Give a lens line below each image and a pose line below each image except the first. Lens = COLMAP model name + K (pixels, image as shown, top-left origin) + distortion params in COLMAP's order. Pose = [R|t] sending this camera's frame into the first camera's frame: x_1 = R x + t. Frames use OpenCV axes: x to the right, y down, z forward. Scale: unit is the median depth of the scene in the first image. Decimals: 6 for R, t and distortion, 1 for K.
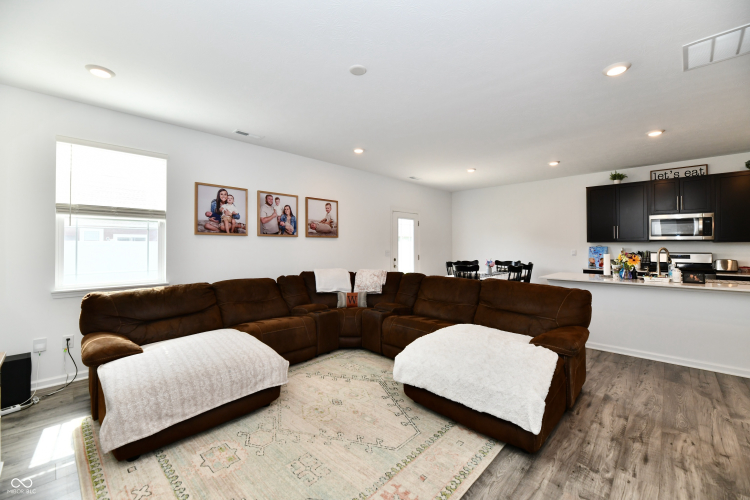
lens RADIAL K [[311.6, 0, 386.4], [0, 311.6, 242.3], [0, 0, 1]] dist [0.008802, -0.000218]
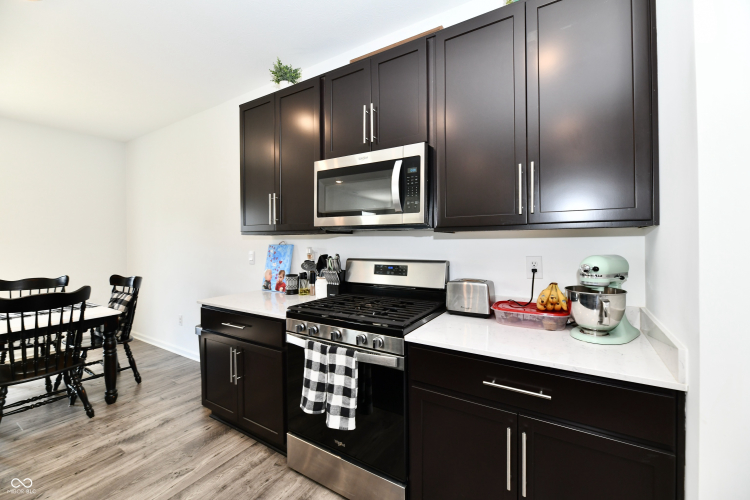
lens RADIAL K [[308.1, 0, 380.5], [0, 308.1, 242.4], [0, 0, 1]] dist [-0.002945, -0.000323]
pose [[0.983377, -0.007364, 0.181425, 0.951539], [0.004723, 0.999877, 0.014985, 0.006027], [-0.181513, -0.013879, 0.983291, 0.701343]]
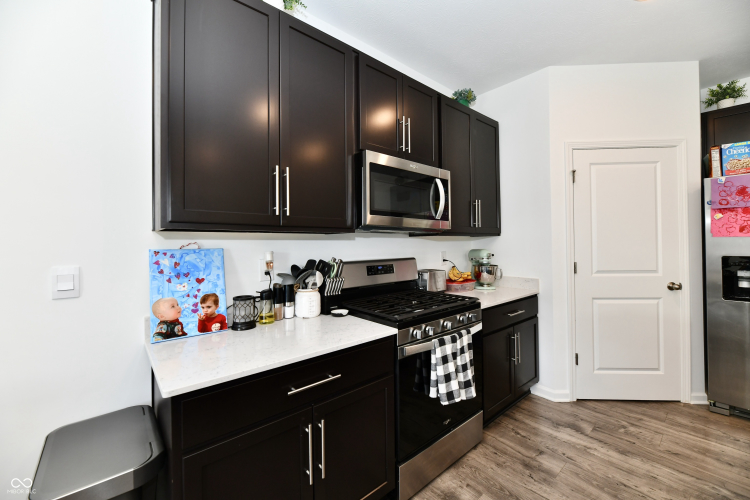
lens RADIAL K [[308.1, 0, 380.5], [0, 308.1, 242.4], [0, 0, 1]] dist [-0.002945, -0.000323]
pose [[0.120196, 0.005150, 0.992737, 0.590560], [0.000762, 0.999986, -0.005280, 0.012654], [-0.992750, 0.001391, 0.120191, 1.063363]]
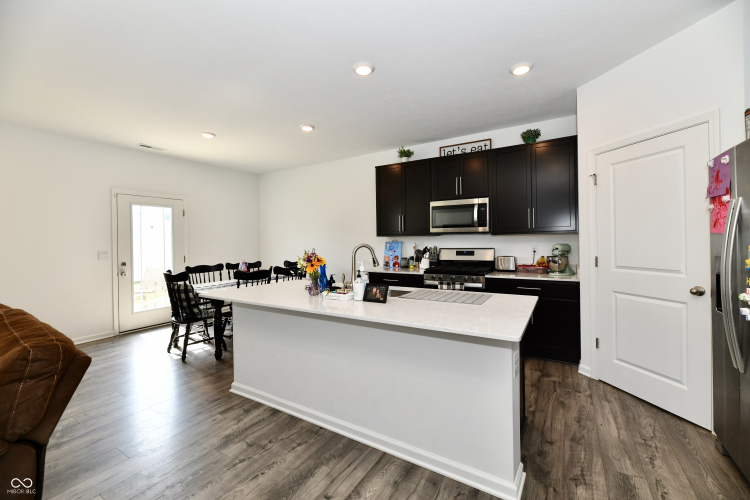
lens RADIAL K [[308.1, 0, 380.5], [0, 308.1, 242.4], [0, 0, 1]] dist [-0.002945, -0.000323]
pose [[0.981657, -0.013835, 0.190154, 0.637079], [0.010942, 0.999808, 0.016255, 0.002828], [-0.190343, -0.013876, 0.981620, 0.297624]]
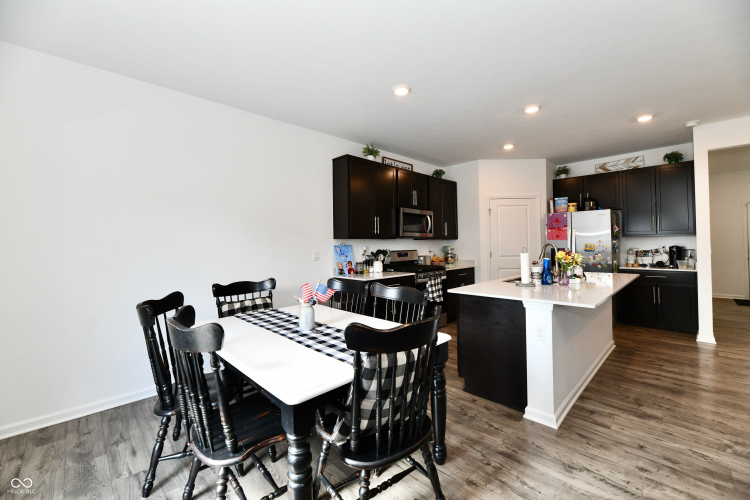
lens RADIAL K [[305.6, 0, 371.6], [0, 305.6, 248.0], [0, 0, 1]] dist [-0.019540, -0.000027]
pose [[0.079842, -0.009499, 0.996762, 0.013515], [0.003297, 0.999952, 0.009265, 0.017972], [-0.996802, 0.002546, 0.079870, 1.139566]]
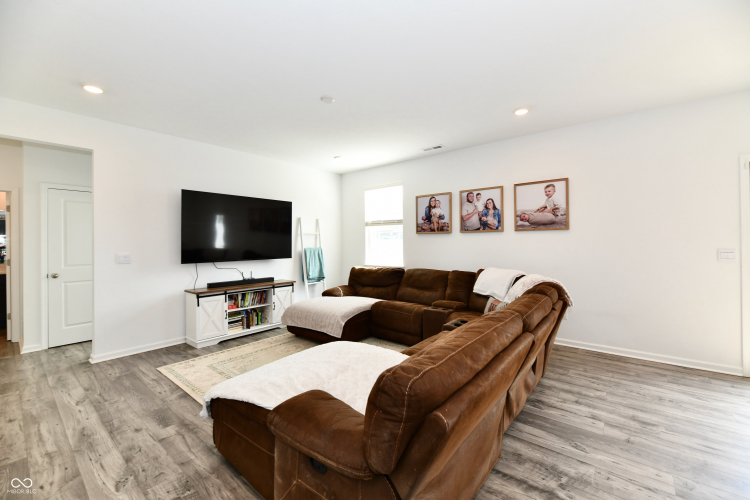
lens RADIAL K [[308.1, 0, 380.5], [0, 308.1, 242.4], [0, 0, 1]] dist [-0.002945, -0.000323]
pose [[0.057545, -0.001037, -0.998342, 0.595788], [0.017887, 0.999840, -0.000007, 0.007899], [0.998183, -0.017856, 0.057554, 0.605065]]
